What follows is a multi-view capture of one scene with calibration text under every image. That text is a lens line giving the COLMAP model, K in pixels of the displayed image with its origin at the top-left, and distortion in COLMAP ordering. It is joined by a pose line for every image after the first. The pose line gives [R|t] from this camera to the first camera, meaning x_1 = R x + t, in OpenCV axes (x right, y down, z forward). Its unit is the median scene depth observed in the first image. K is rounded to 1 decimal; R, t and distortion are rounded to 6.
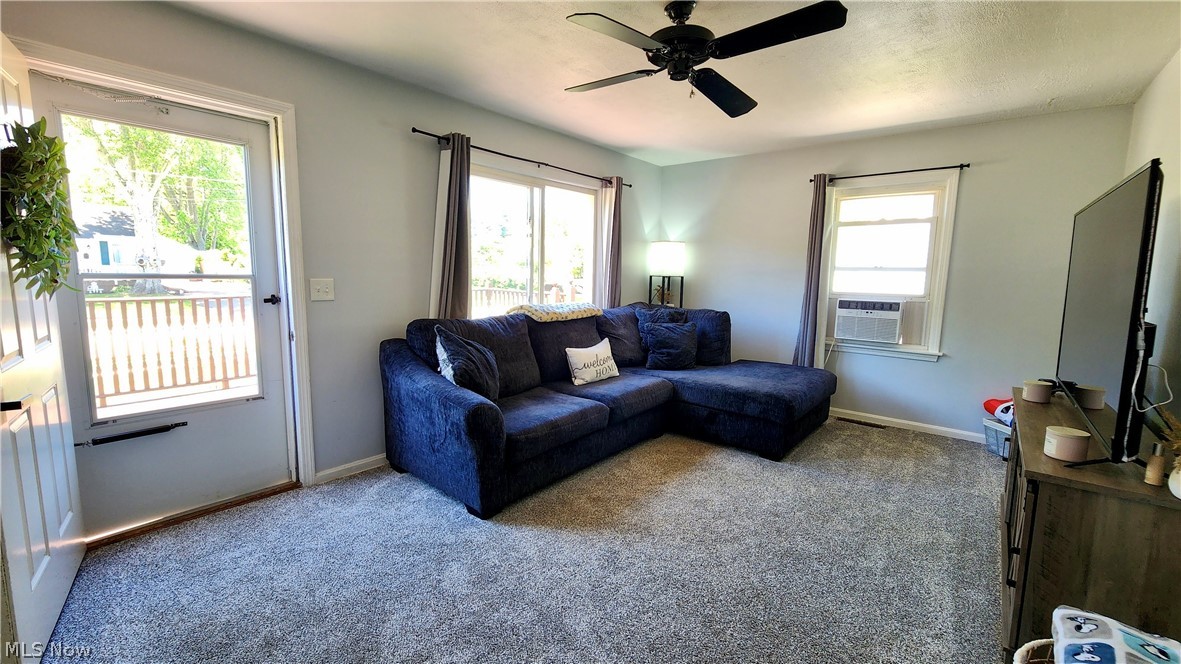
lens RADIAL K [[486.5, 0, 588.1], [0, 486.5, 332.8], [0, 0, 1]] dist [-0.000345, 0.000383]
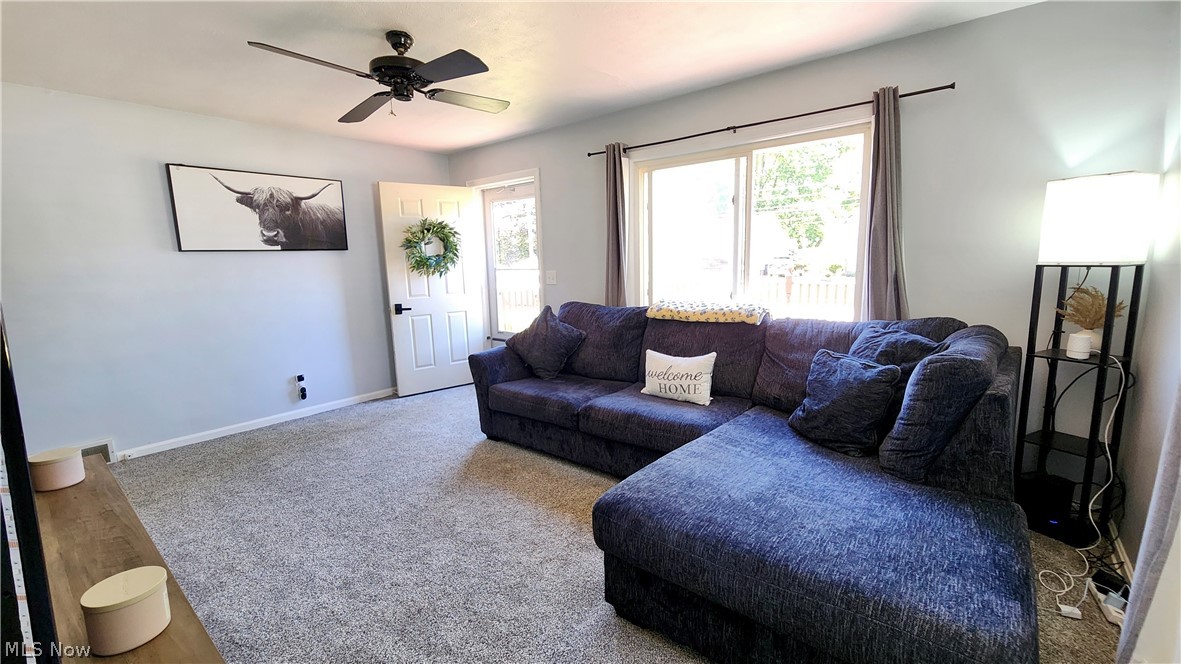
lens RADIAL K [[486.5, 0, 588.1], [0, 486.5, 332.8], [0, 0, 1]] dist [-0.000345, 0.000383]
pose [[-0.001784, 0.131782, -0.991277, 0.793965], [-0.110672, 0.985163, 0.131168, -0.097800], [0.993855, 0.109940, 0.012826, 0.835039]]
